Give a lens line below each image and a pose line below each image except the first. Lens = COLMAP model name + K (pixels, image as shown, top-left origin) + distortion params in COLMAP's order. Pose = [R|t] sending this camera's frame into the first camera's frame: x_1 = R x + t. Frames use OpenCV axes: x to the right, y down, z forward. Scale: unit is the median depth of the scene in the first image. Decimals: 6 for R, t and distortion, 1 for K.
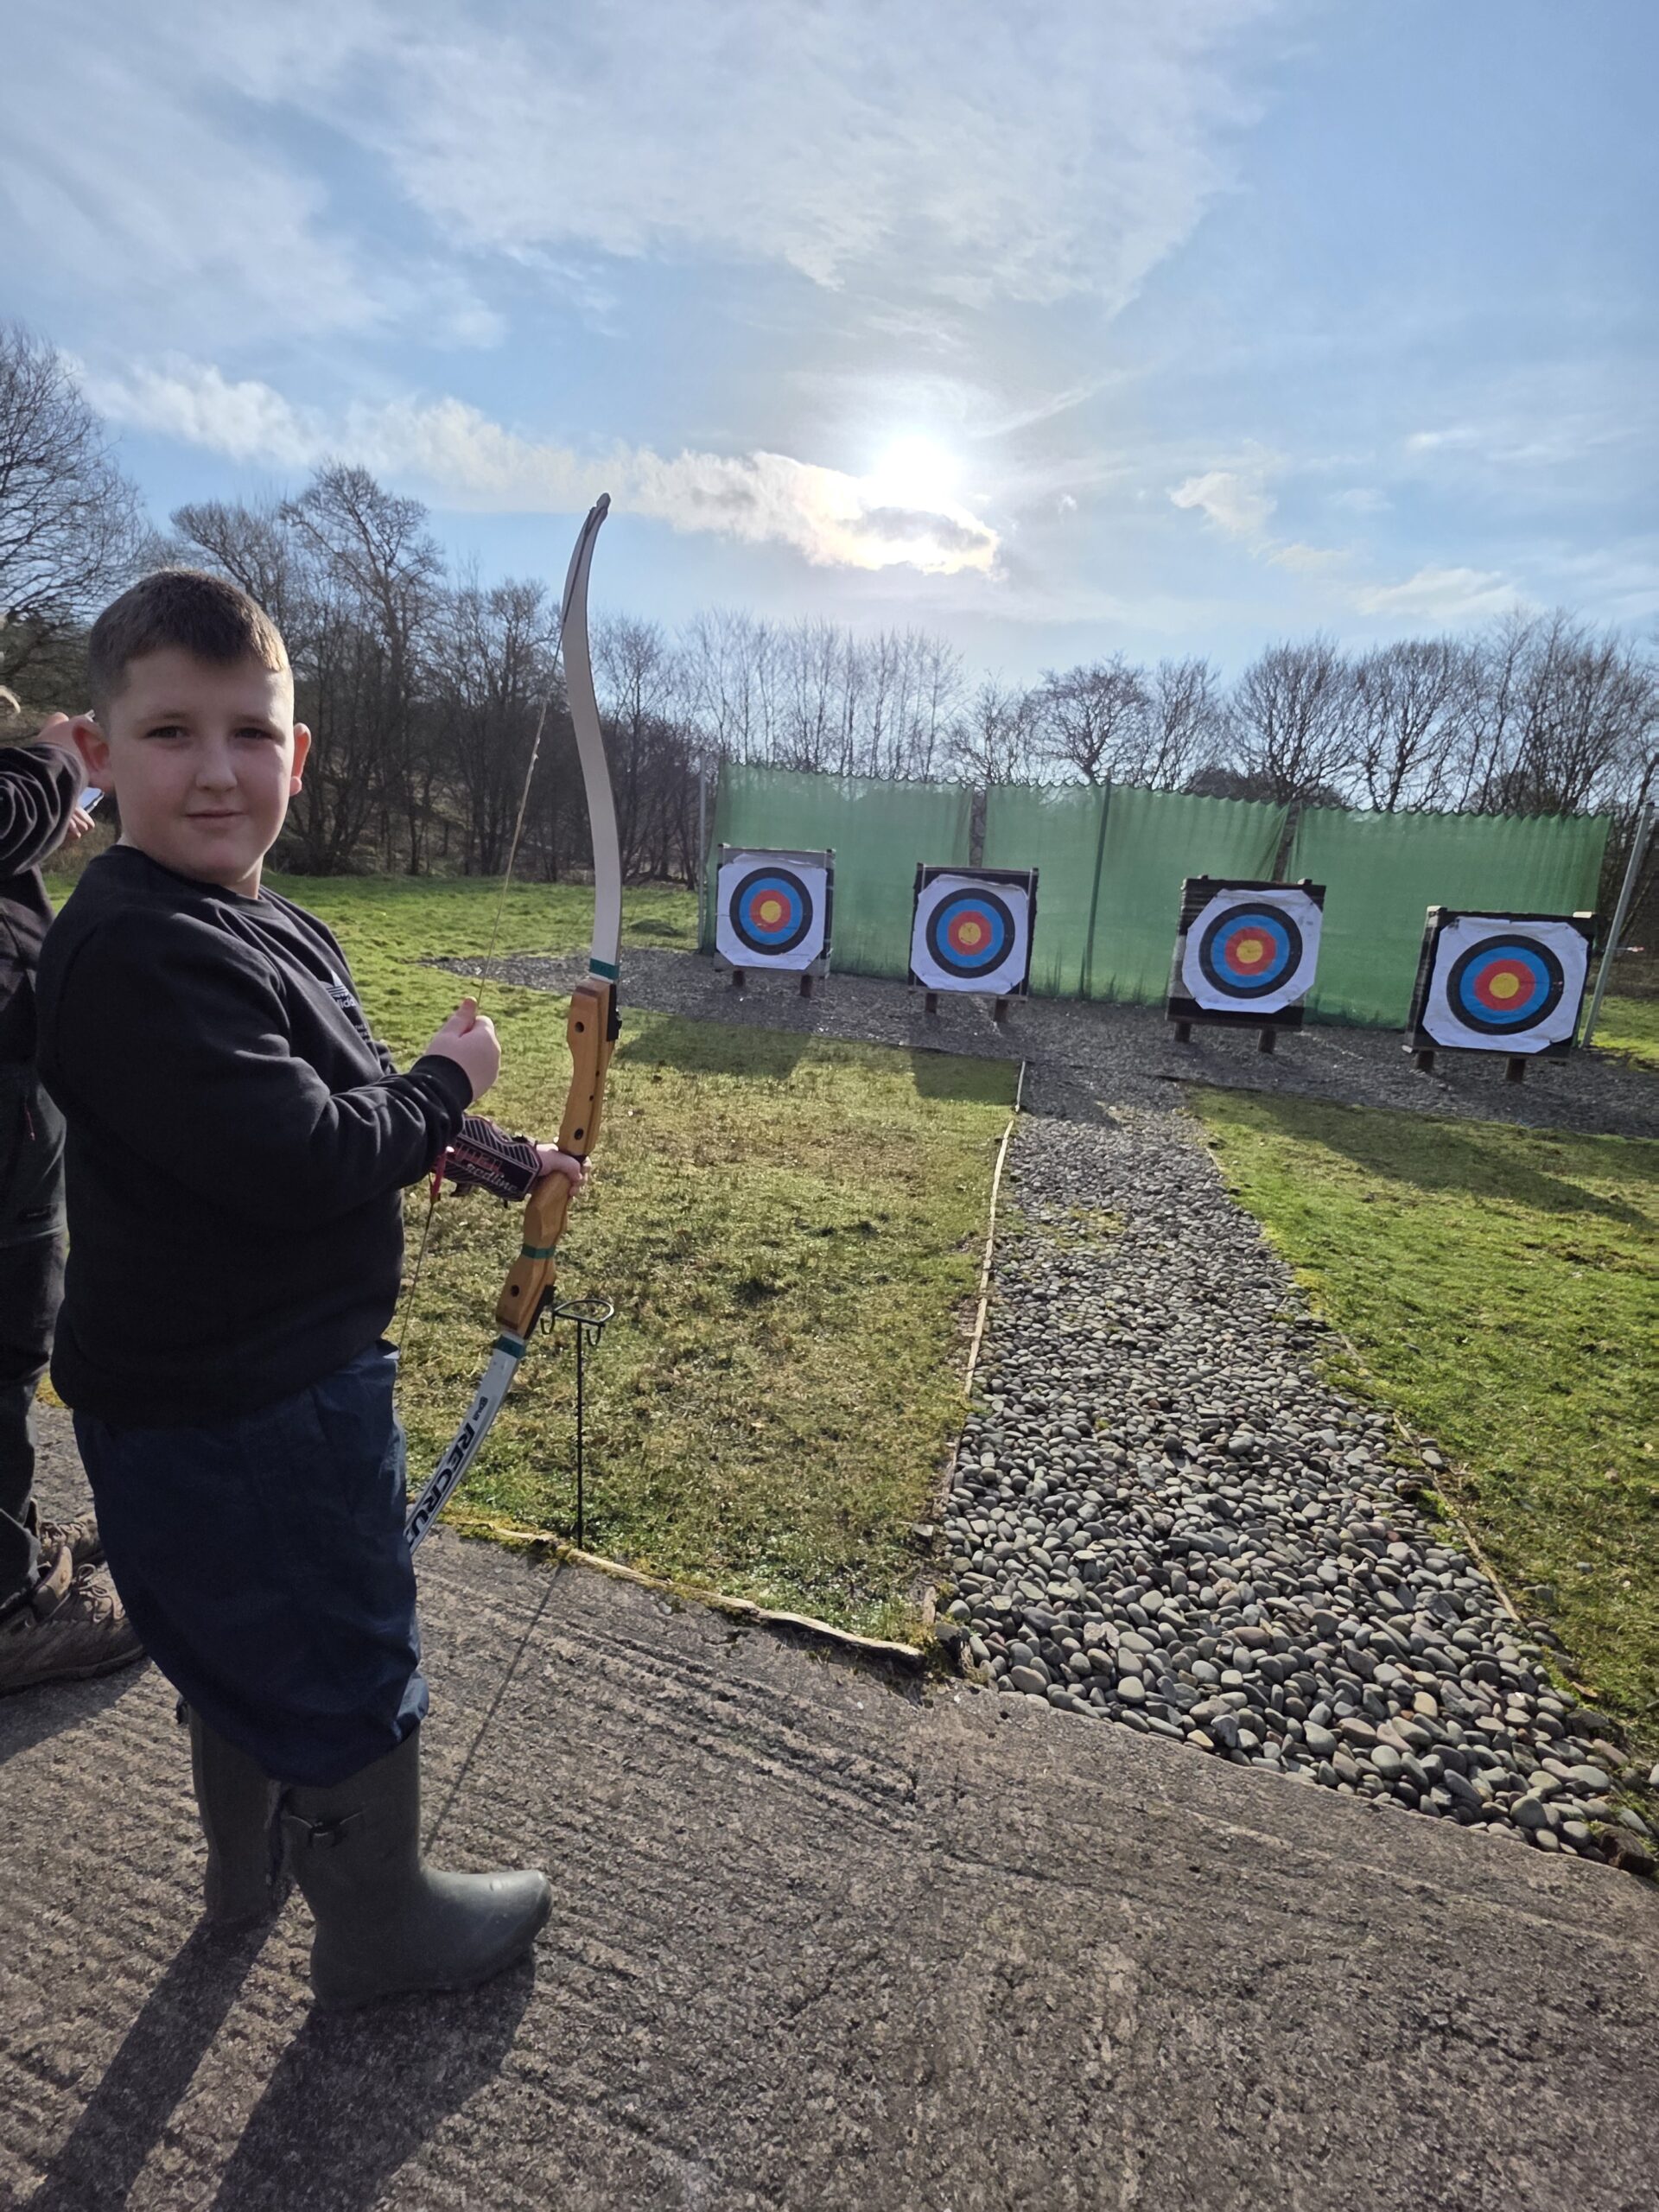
lens RADIAL K [[890.6, 0, 825.4], [0, 890.6, 1110.3], [0, 0, 1]] dist [-0.002341, 0.000444]
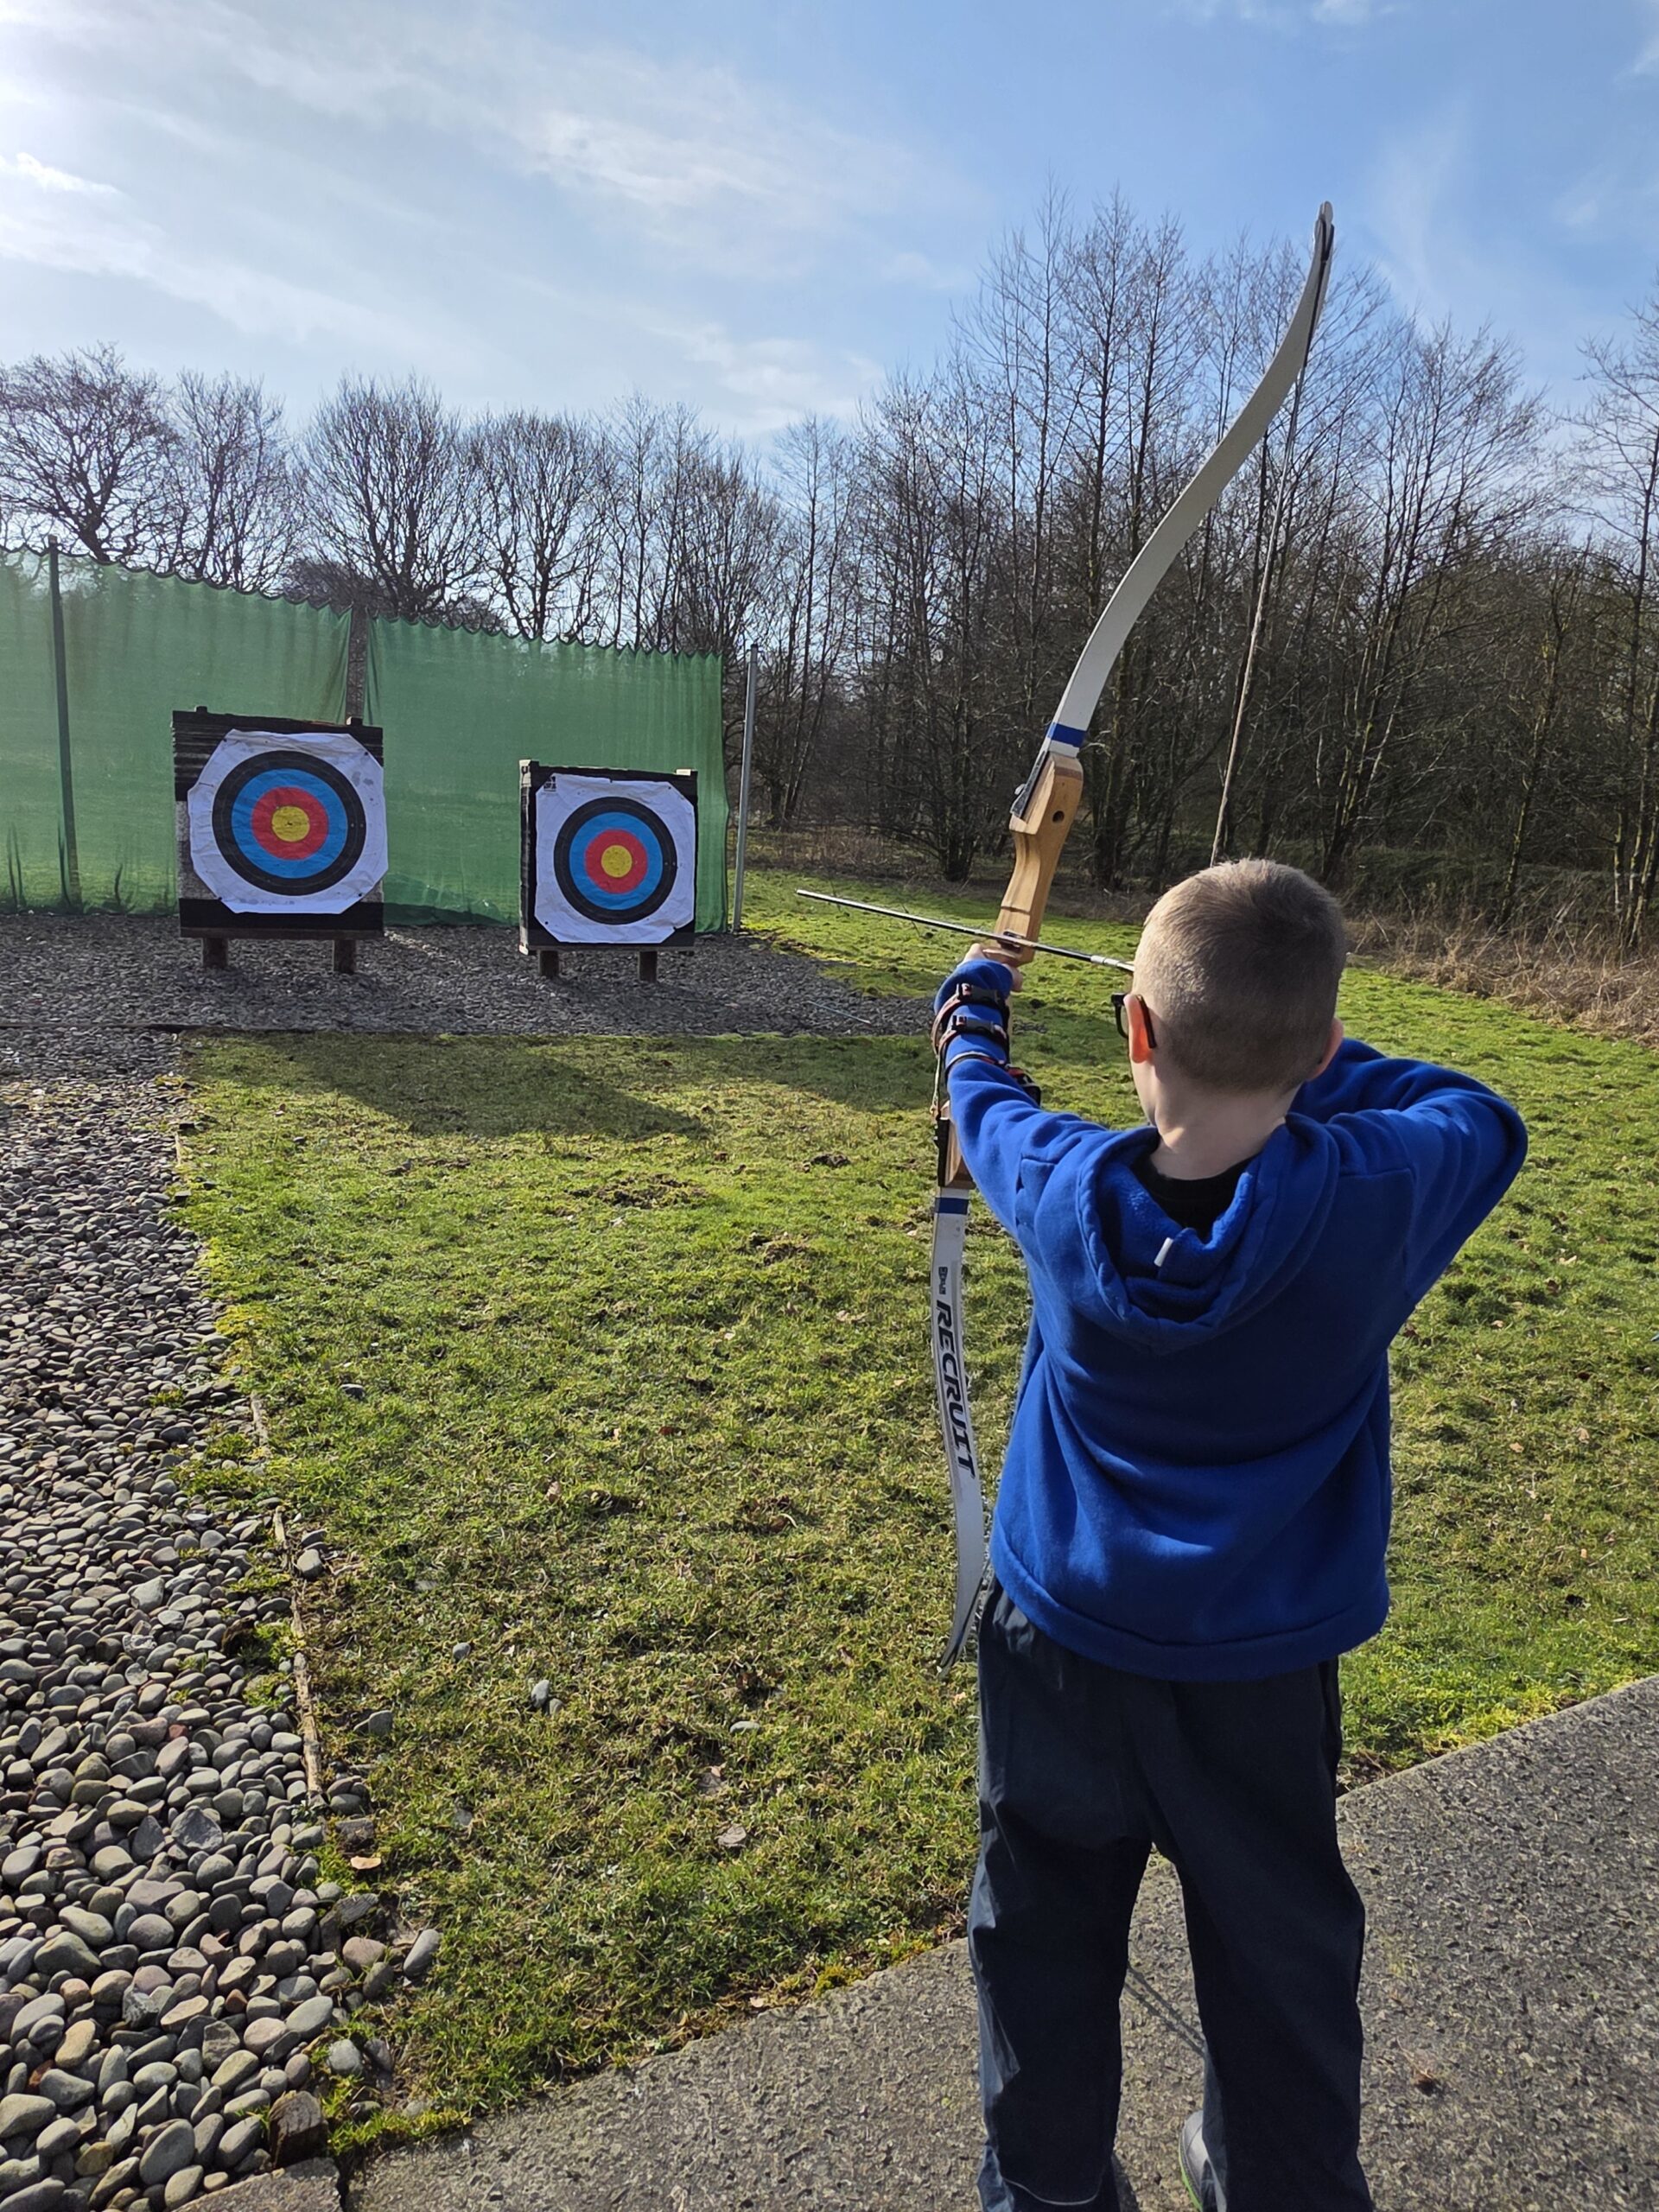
lens RADIAL K [[1334.2, 0, 831.7], [0, 1334.2, 1068.2], [0, 0, 1]] dist [0.008831, -0.005043]
pose [[0.741868, -0.136627, 0.656479, 0.290438], [0.135947, 0.989336, 0.052271, 0.017439], [-0.656620, 0.050468, 0.752531, -0.033722]]
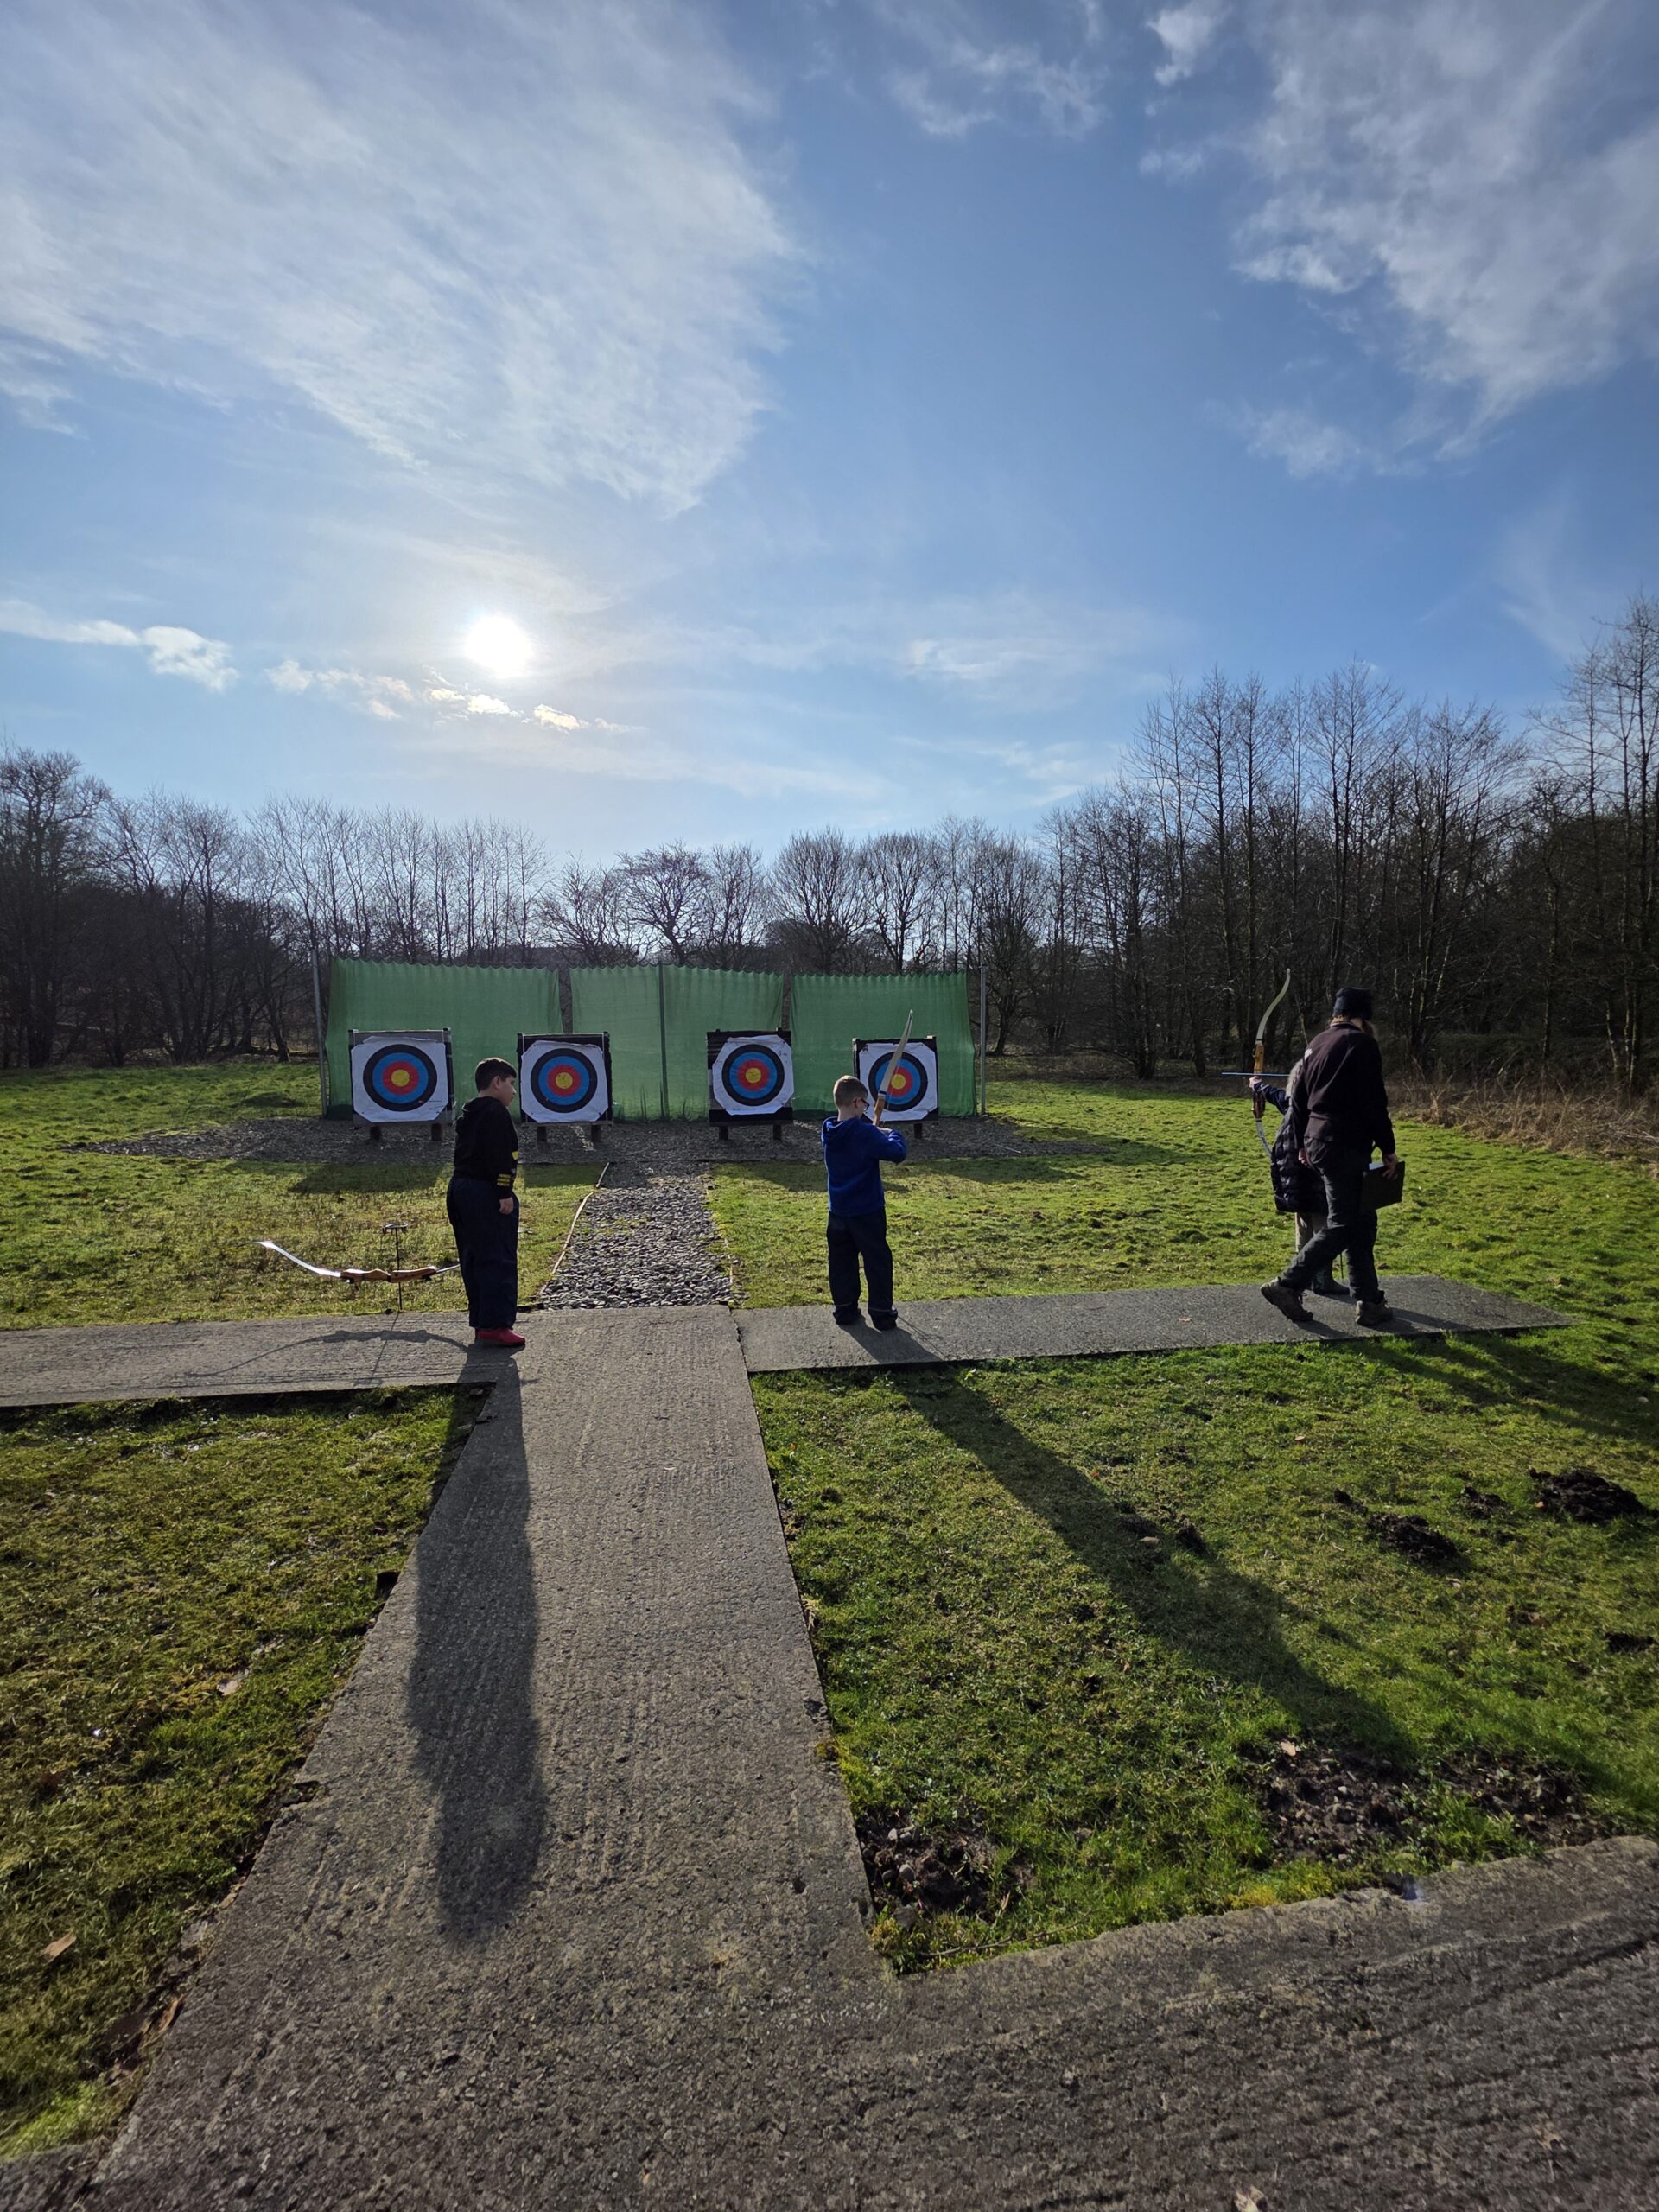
lens RADIAL K [[884.9, 0, 834.6], [0, 884.9, 1104.9], [0, 0, 1]] dist [0.001419, 0.000814]
pose [[0.907215, -0.103070, 0.407845, -0.063953], [0.165920, 0.978593, -0.121766, 0.243592], [-0.386563, 0.178137, 0.904895, -1.278549]]
